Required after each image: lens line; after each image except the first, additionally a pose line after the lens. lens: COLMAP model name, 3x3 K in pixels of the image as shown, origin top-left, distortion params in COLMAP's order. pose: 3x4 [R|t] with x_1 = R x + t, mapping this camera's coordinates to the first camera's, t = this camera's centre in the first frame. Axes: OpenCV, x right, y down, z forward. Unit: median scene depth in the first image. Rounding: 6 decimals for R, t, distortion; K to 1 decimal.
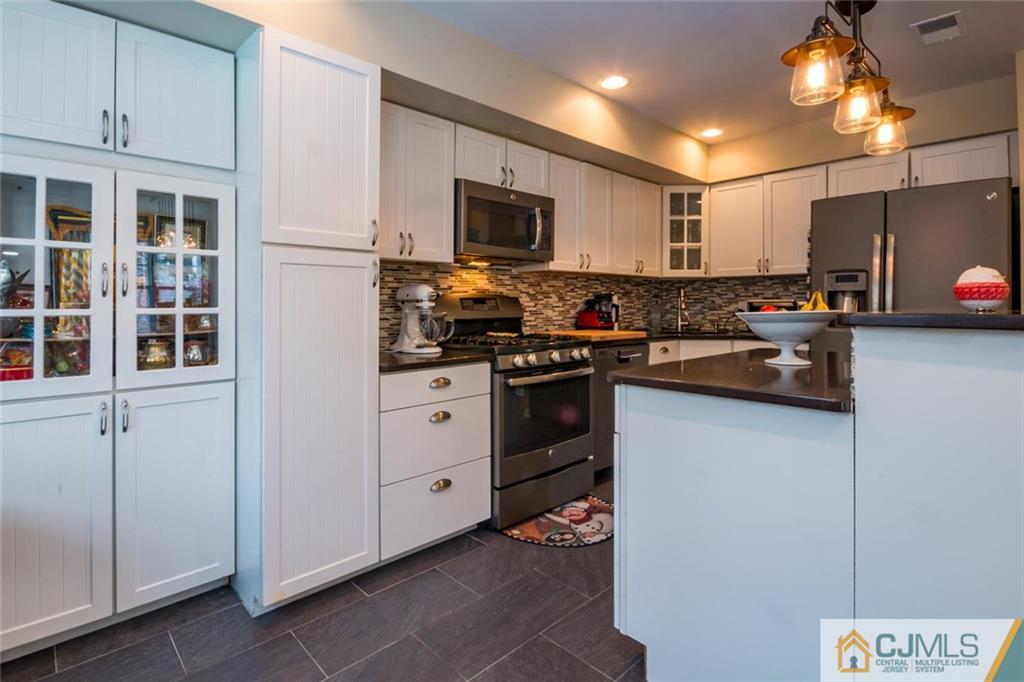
lens RADIAL K [[496.7, 0, 529.6], [0, 496.7, 308.3], [0, 0, 1]] dist [0.009796, -0.001388]
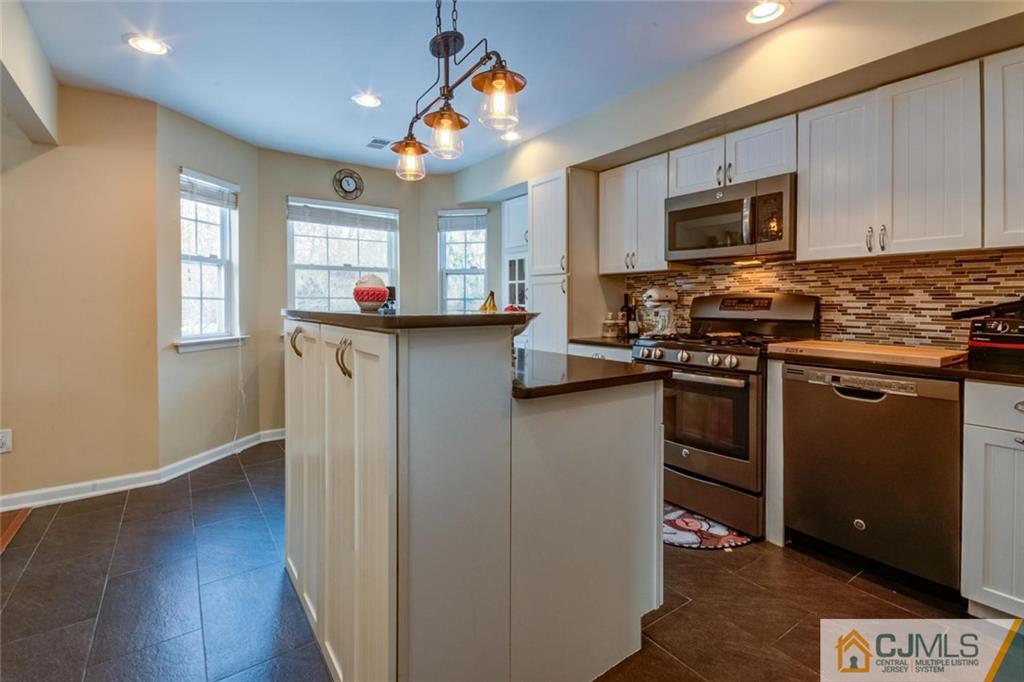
lens RADIAL K [[496.7, 0, 529.6], [0, 496.7, 308.3], [0, 0, 1]] dist [0.009796, -0.001388]
pose [[-0.128672, 0.011242, -0.991623, 0.897099], [-0.013757, 0.999819, 0.013120, -0.006342], [0.991592, 0.015330, -0.128495, 0.680880]]
